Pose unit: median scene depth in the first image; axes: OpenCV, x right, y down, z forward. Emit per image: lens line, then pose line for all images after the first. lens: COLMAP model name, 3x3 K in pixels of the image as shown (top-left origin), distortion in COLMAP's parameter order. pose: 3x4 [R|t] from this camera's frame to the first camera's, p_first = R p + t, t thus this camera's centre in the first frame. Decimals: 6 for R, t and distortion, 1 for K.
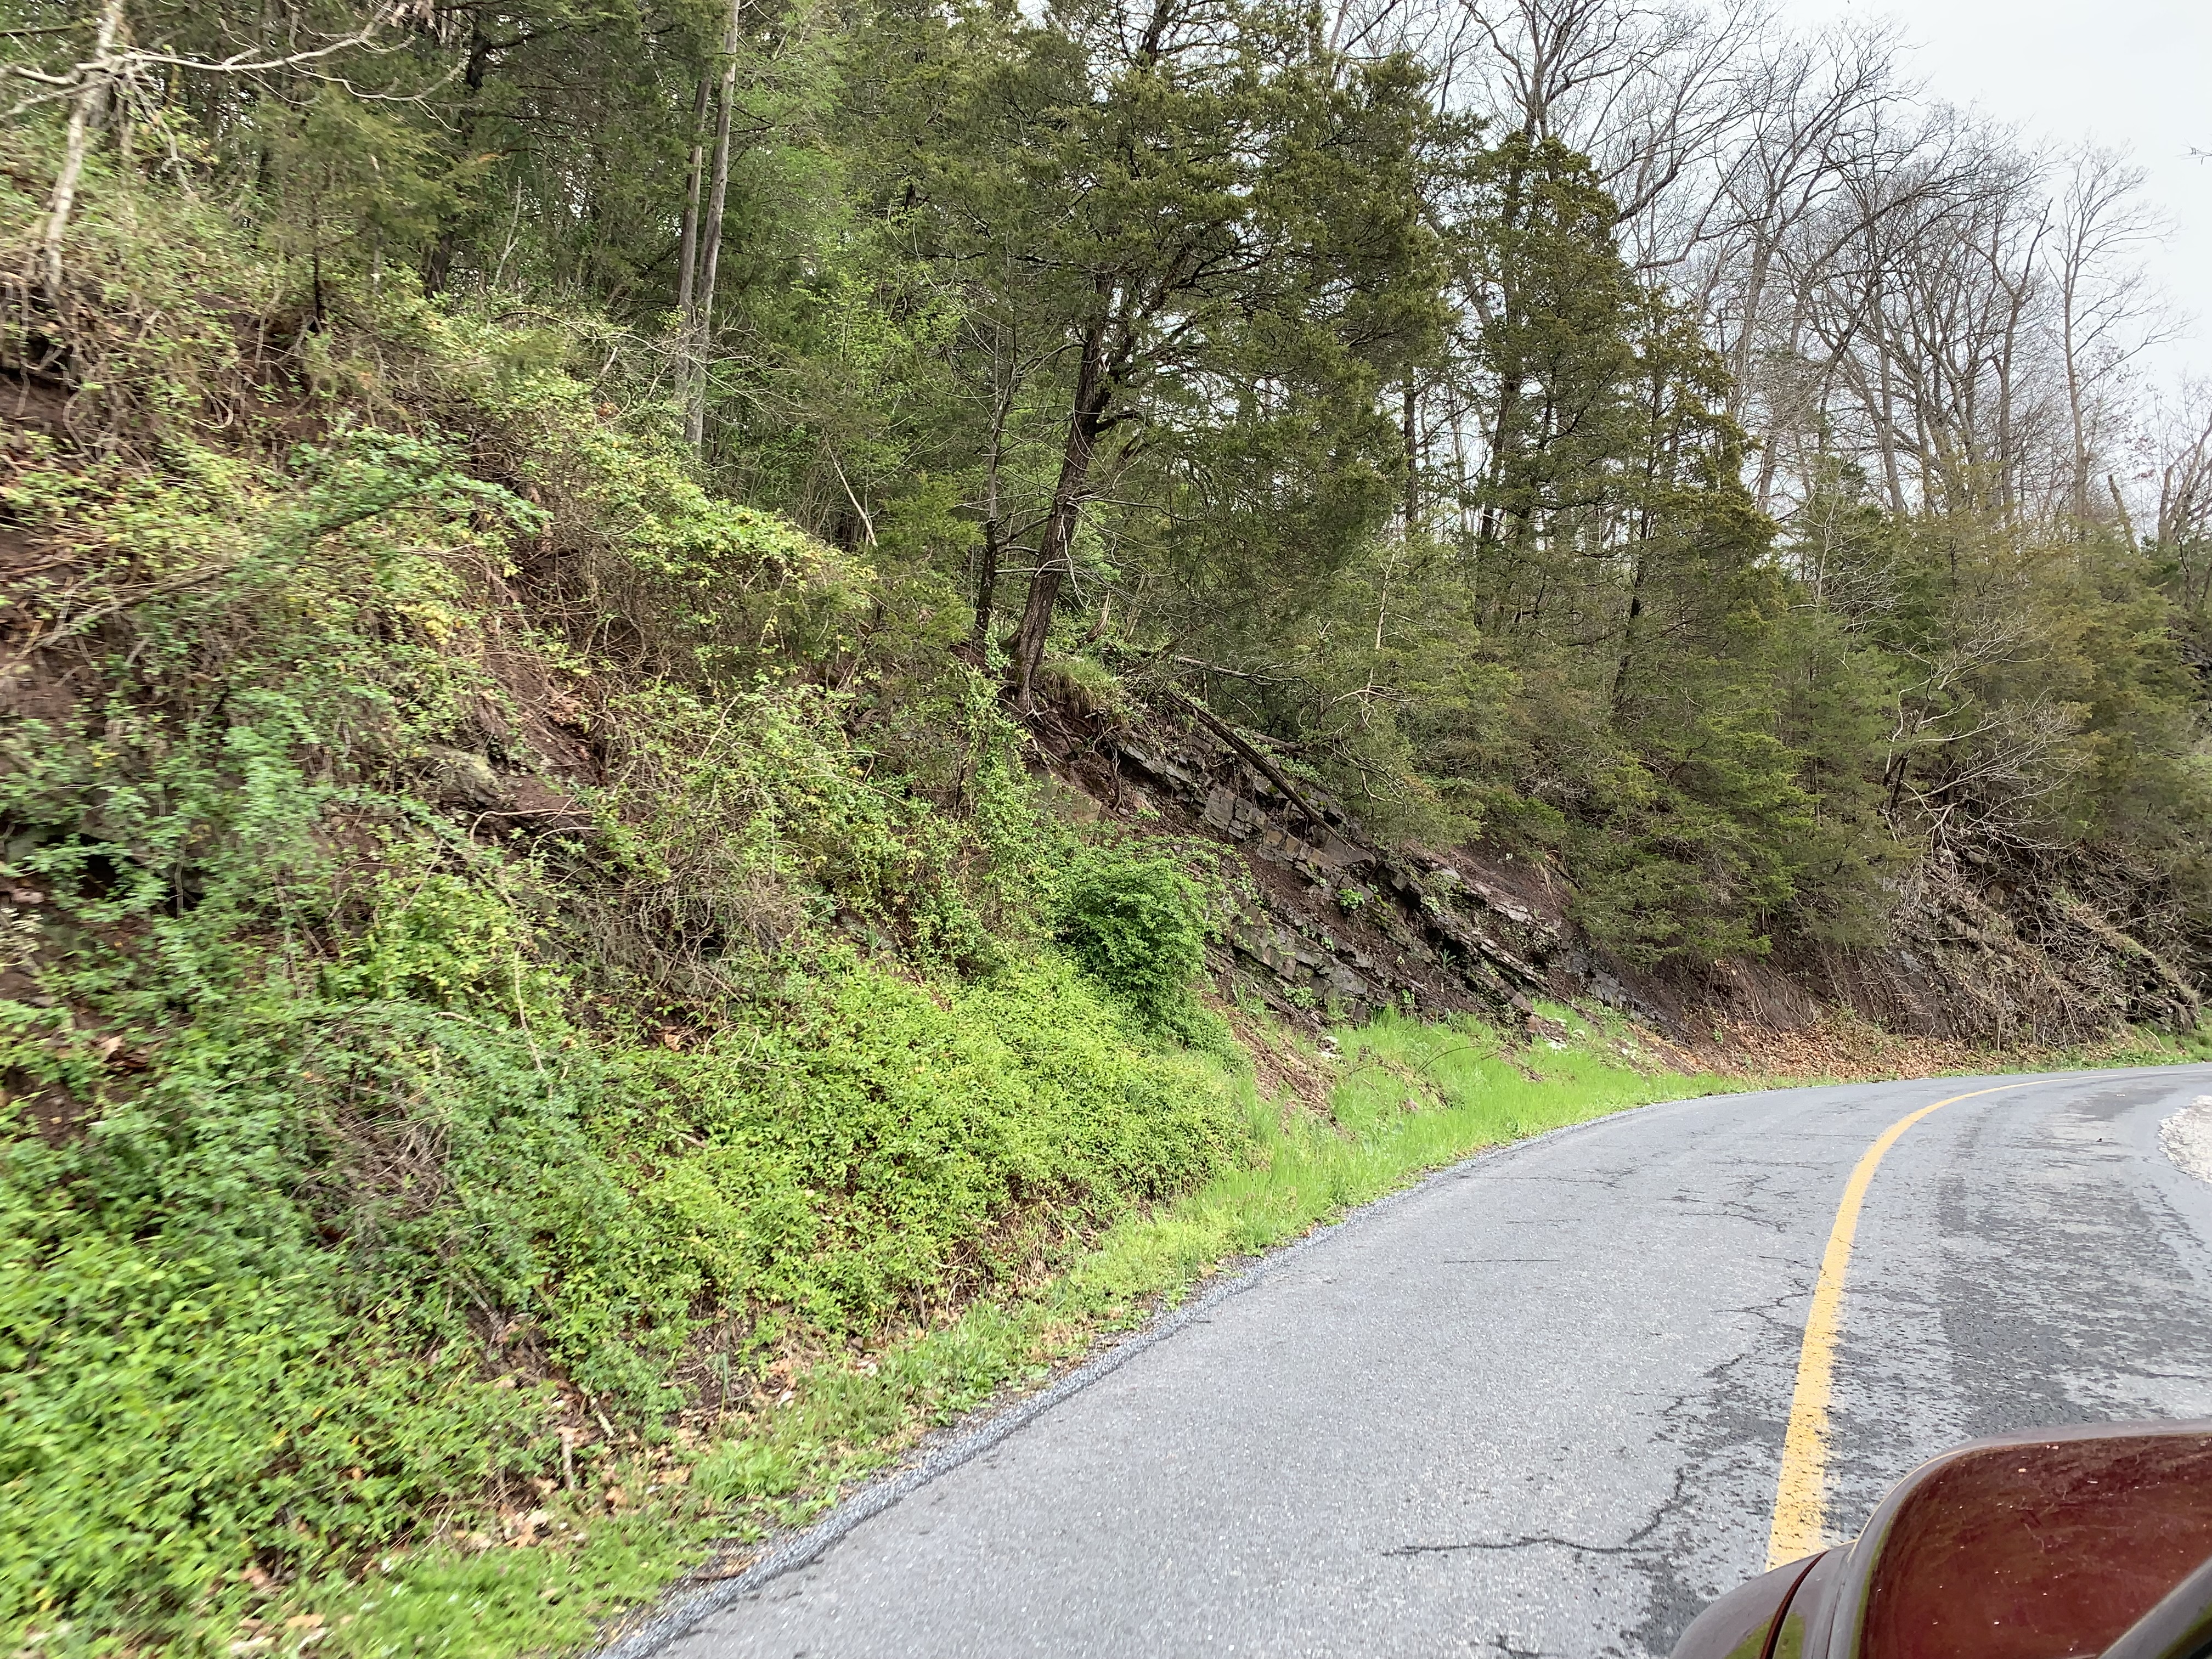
lens RADIAL K [[1662.6, 0, 1133.2], [0, 1662.6, 830.2], [0, 0, 1]] dist [0.002462, -0.002622]
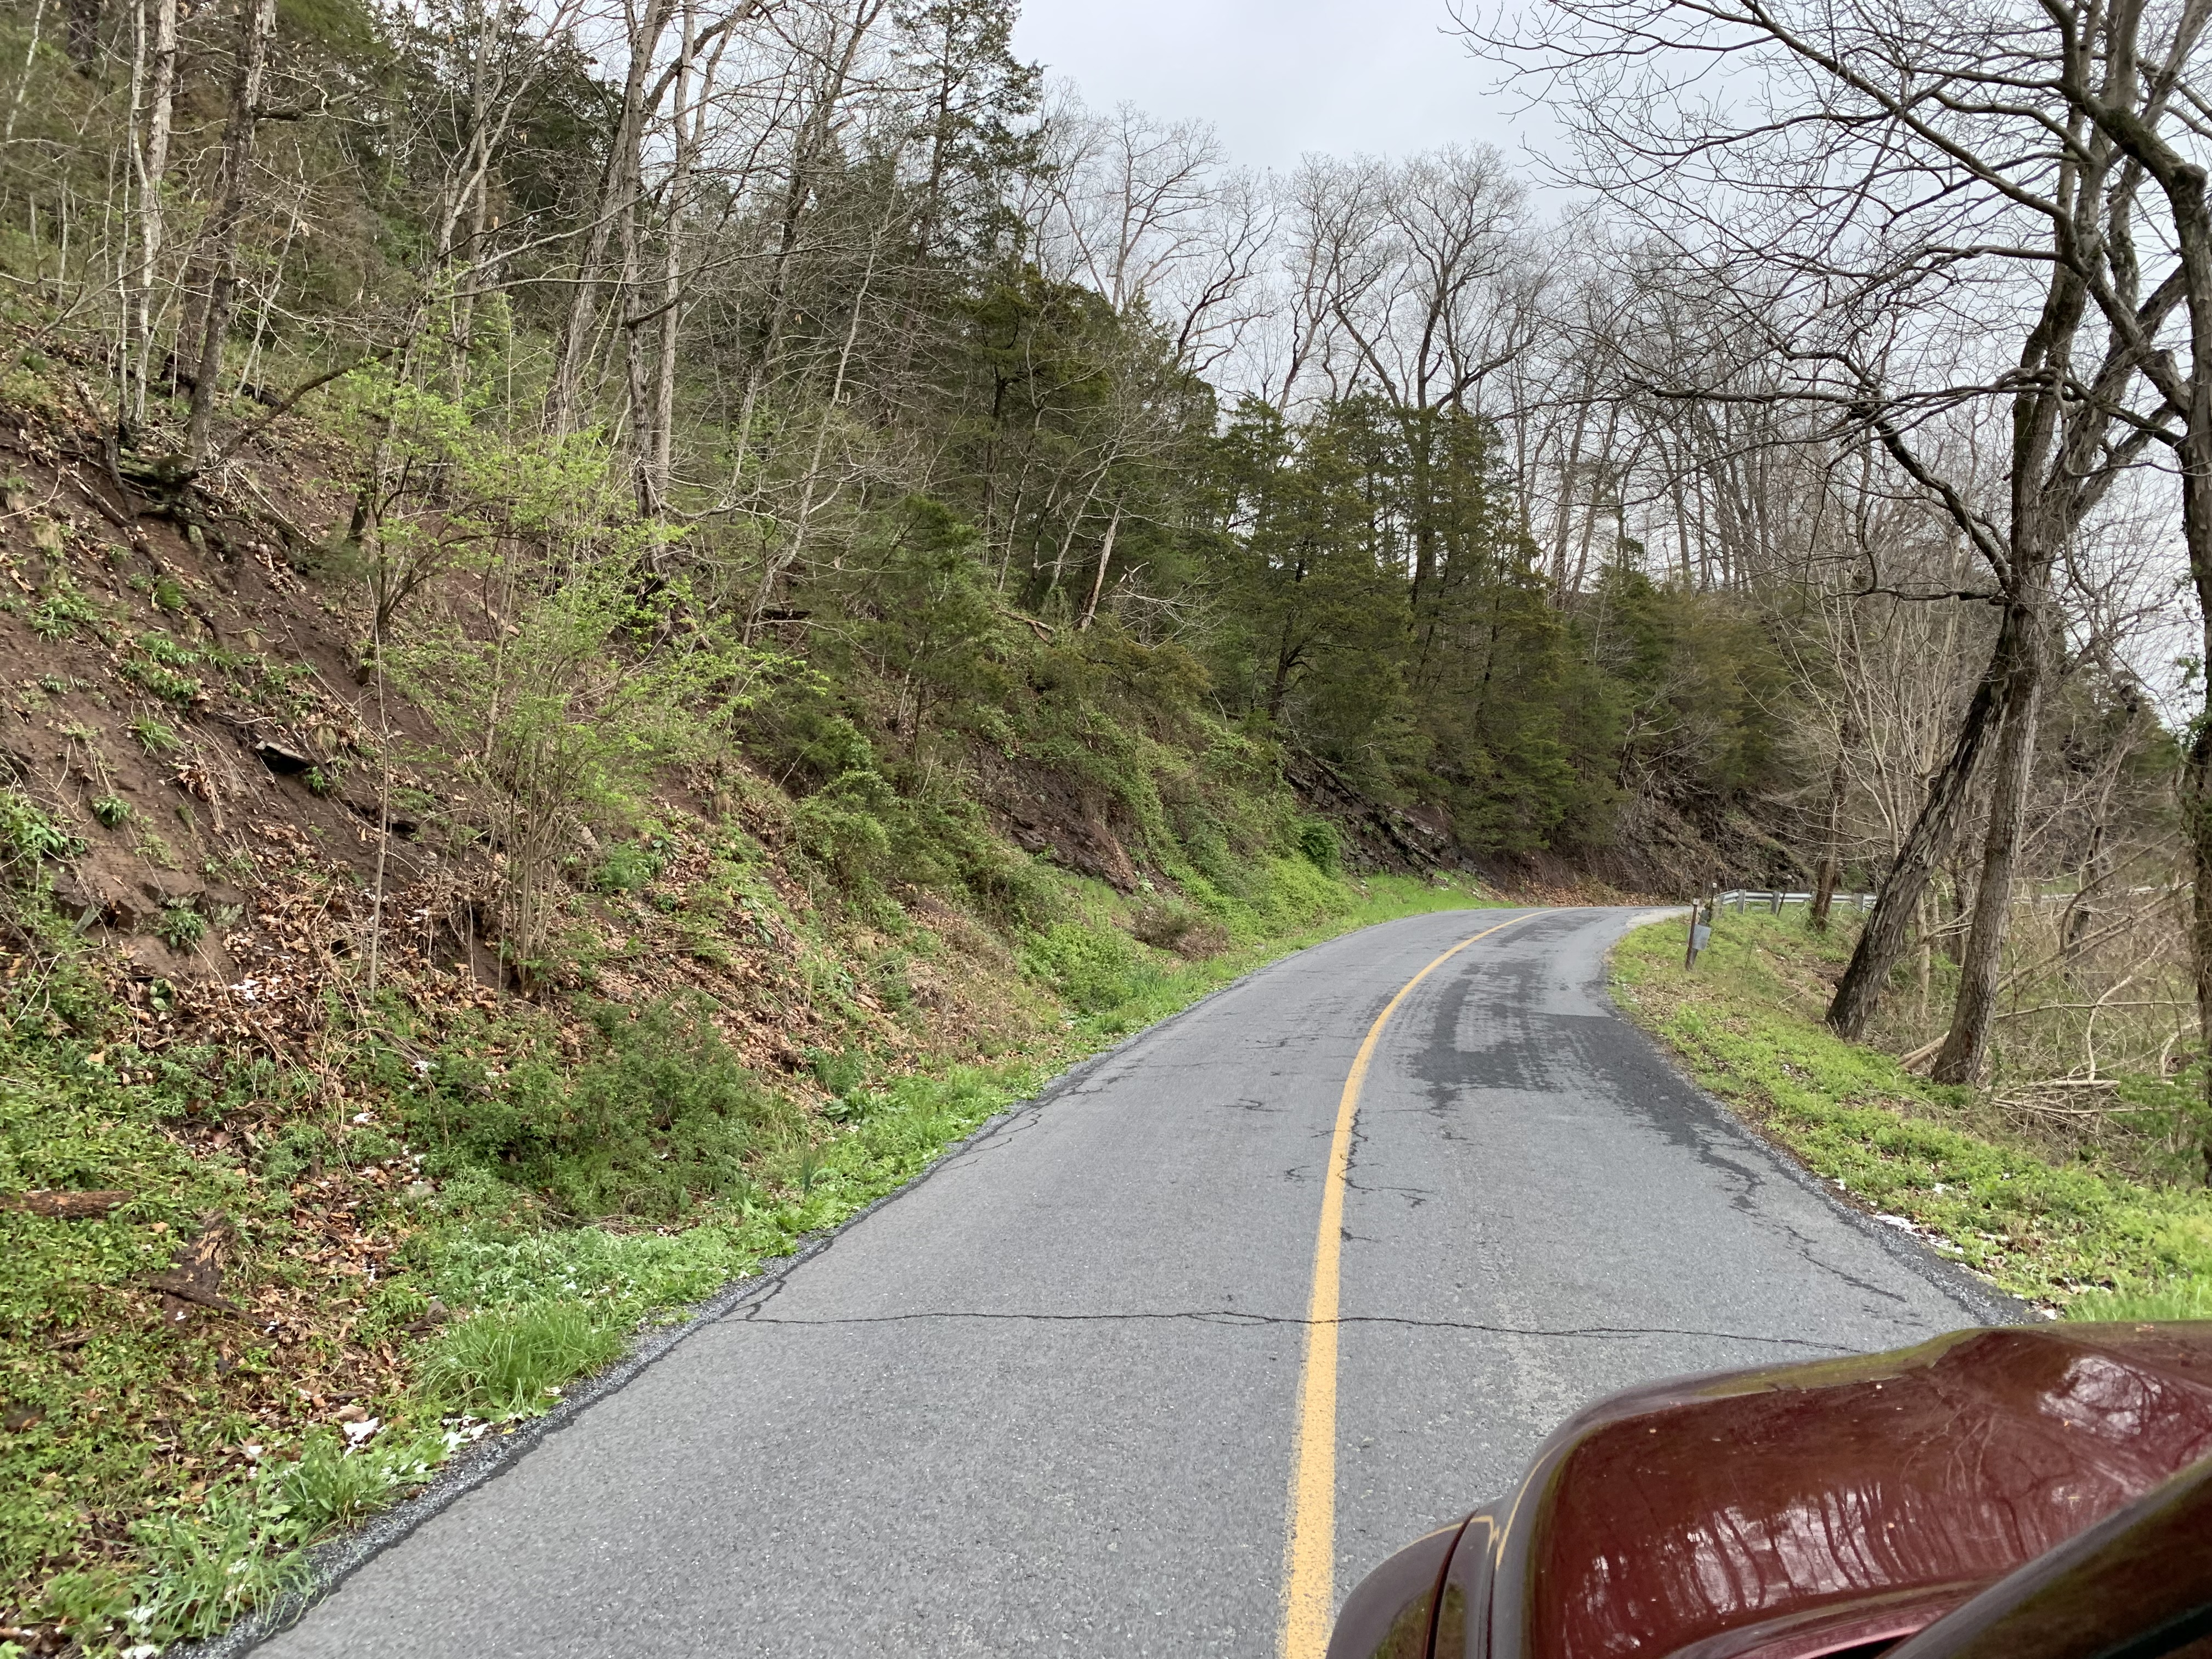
lens RADIAL K [[1686.1, 0, 1106.0], [0, 1686.1, 829.5], [0, 0, 1]] dist [0.009086, 0.004394]
pose [[0.998688, 0.006421, 0.050805, -0.396311], [-0.009974, 0.997498, 0.069986, -0.133427], [-0.050229, -0.070401, 0.996253, -1.548856]]
